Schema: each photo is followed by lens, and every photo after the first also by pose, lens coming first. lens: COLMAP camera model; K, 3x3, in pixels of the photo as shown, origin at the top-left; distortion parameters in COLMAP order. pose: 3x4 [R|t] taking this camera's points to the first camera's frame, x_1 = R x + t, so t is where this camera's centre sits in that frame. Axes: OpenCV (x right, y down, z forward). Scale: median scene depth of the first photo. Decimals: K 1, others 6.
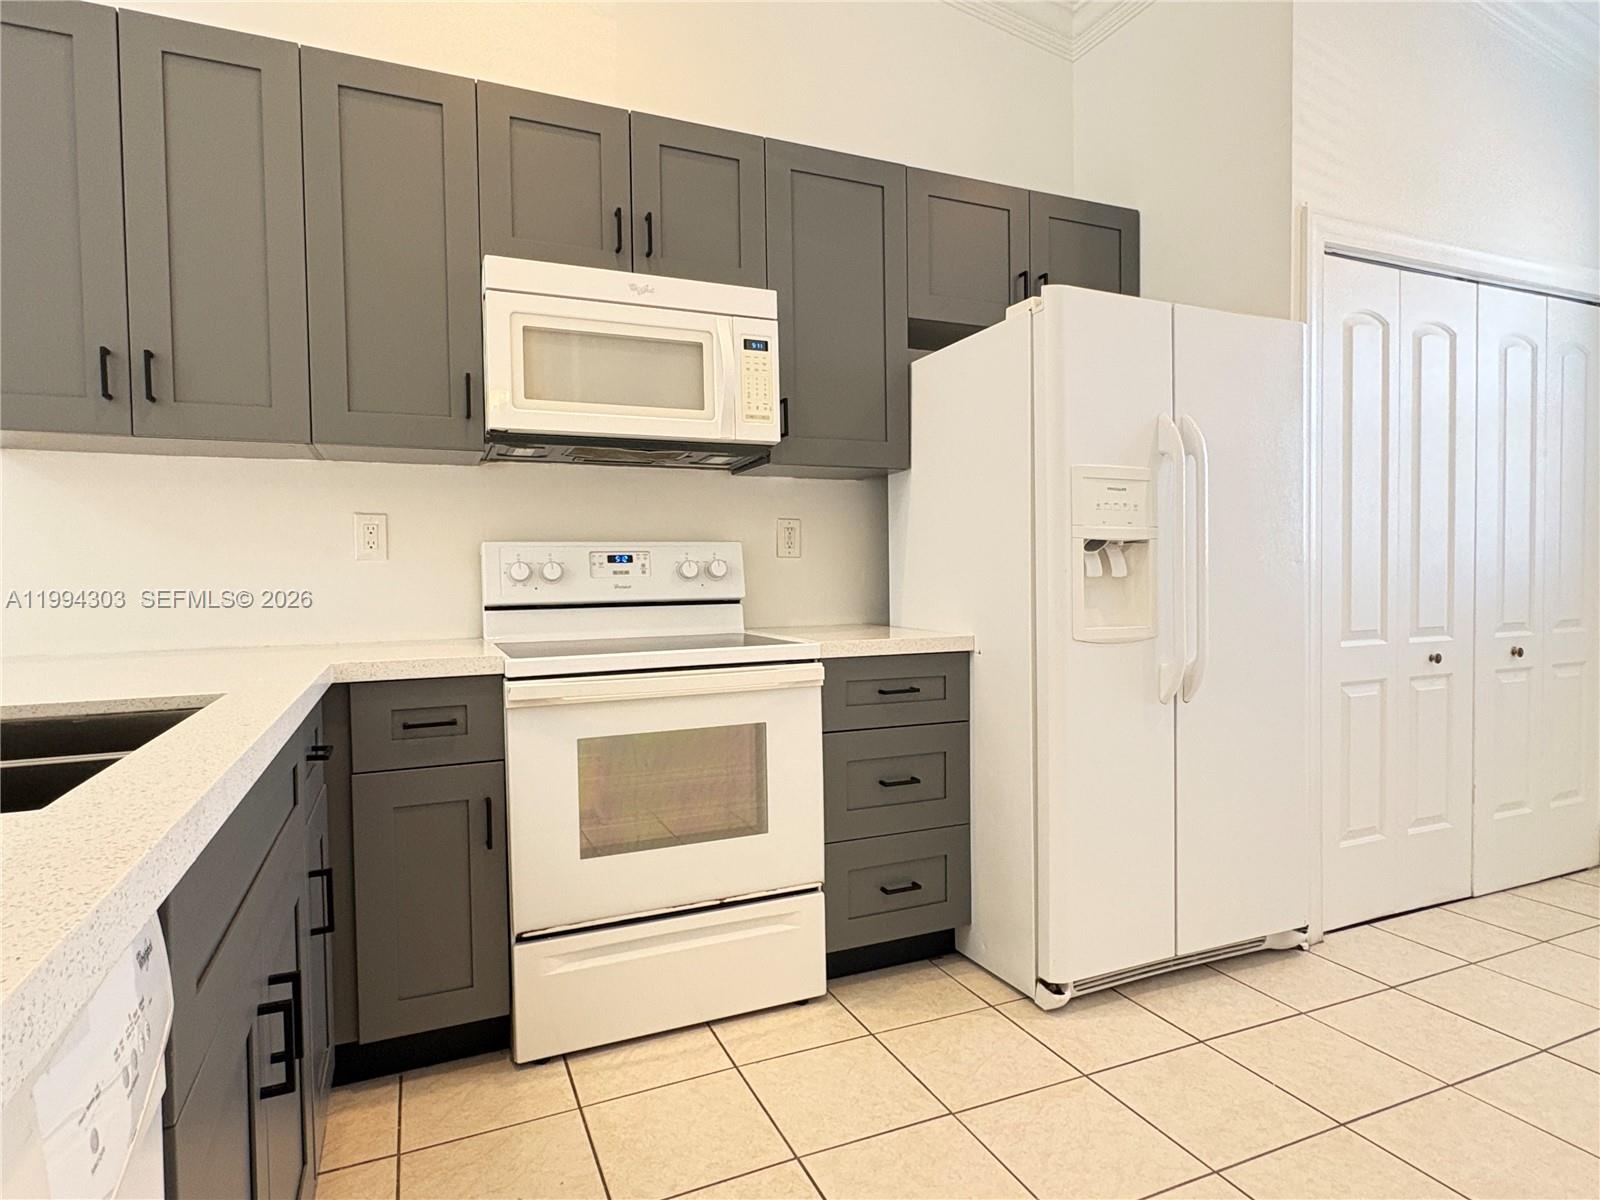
lens RADIAL K [[882.2, 0, 800.0], [0, 882.2, 600.0], [0, 0, 1]] dist [-0.001688, 0.000482]
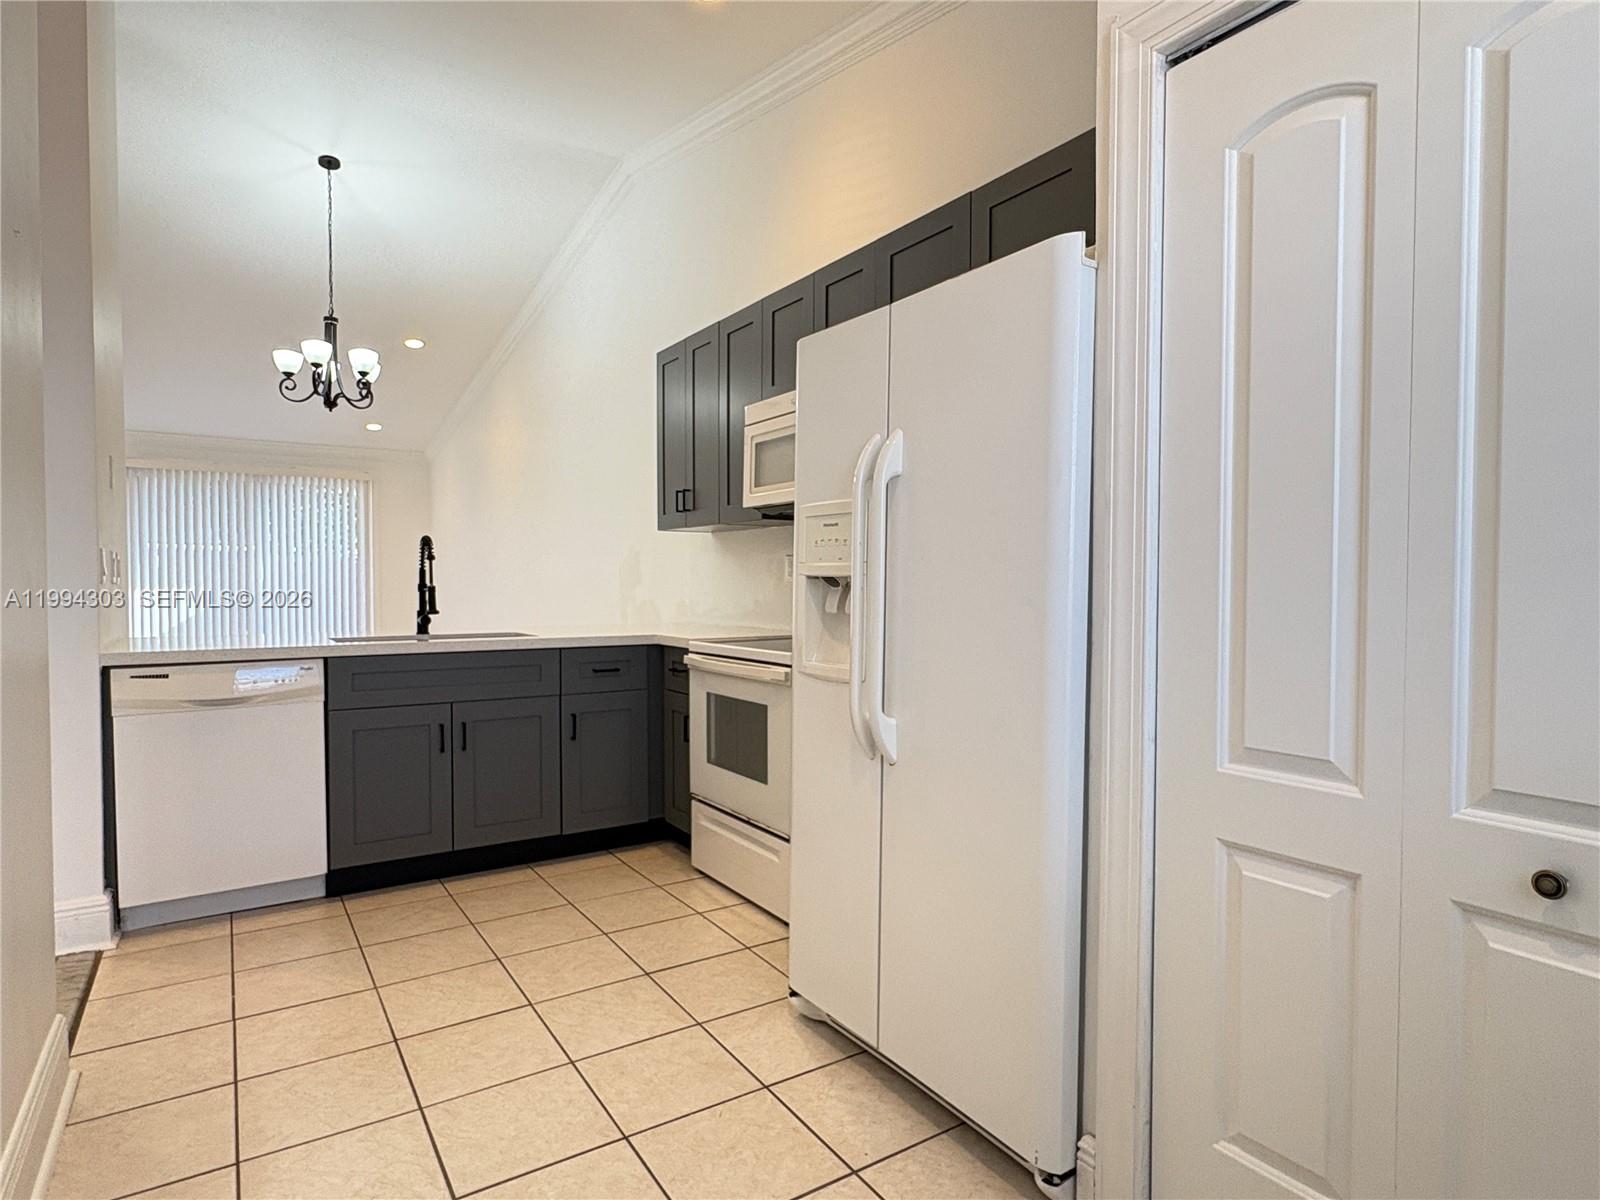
lens RADIAL K [[882.2, 0, 800.0], [0, 882.2, 600.0], [0, 0, 1]] dist [-0.001688, 0.000482]
pose [[0.169831, 0.035635, -0.984829, 1.343820], [-0.030725, 0.999052, 0.030852, -0.072500], [0.984994, 0.025020, 0.170765, 0.811514]]
